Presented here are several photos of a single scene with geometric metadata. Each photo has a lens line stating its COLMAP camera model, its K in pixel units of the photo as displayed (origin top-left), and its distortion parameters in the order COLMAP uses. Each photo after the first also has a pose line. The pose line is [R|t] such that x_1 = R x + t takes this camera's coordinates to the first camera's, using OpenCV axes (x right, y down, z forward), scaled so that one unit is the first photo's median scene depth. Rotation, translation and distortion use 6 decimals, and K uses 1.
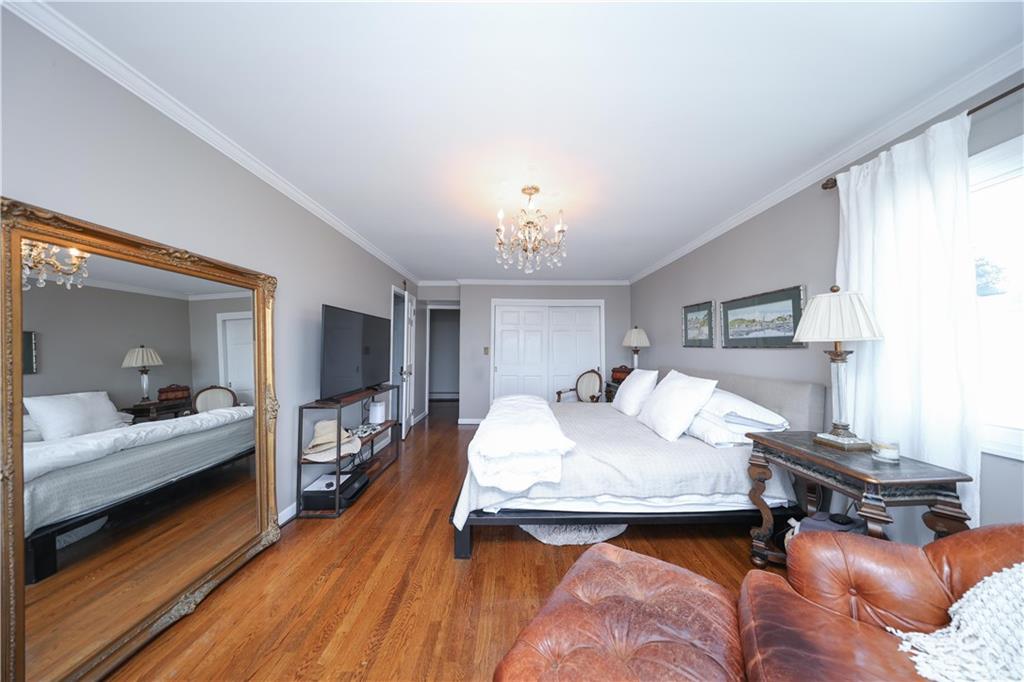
lens RADIAL K [[295.0, 0, 512.6], [0, 295.0, 346.8], [0, 0, 1]] dist [-0.000944, 0.000166]
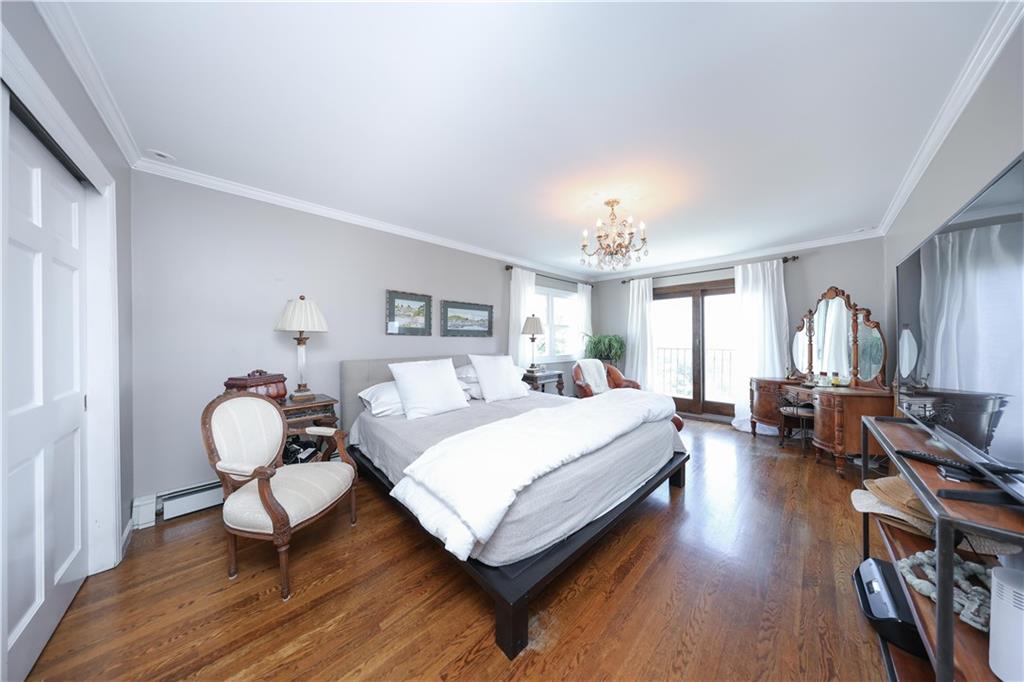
lens RADIAL K [[295.0, 0, 511.5], [0, 295.0, 340.8], [0, 0, 1]] dist [-0.000944, 0.000166]
pose [[-0.686537, -0.004565, 0.727081, -0.430045], [-0.005090, 0.999986, 0.001473, 0.021270], [-0.727077, -0.002689, -0.686550, 1.712855]]
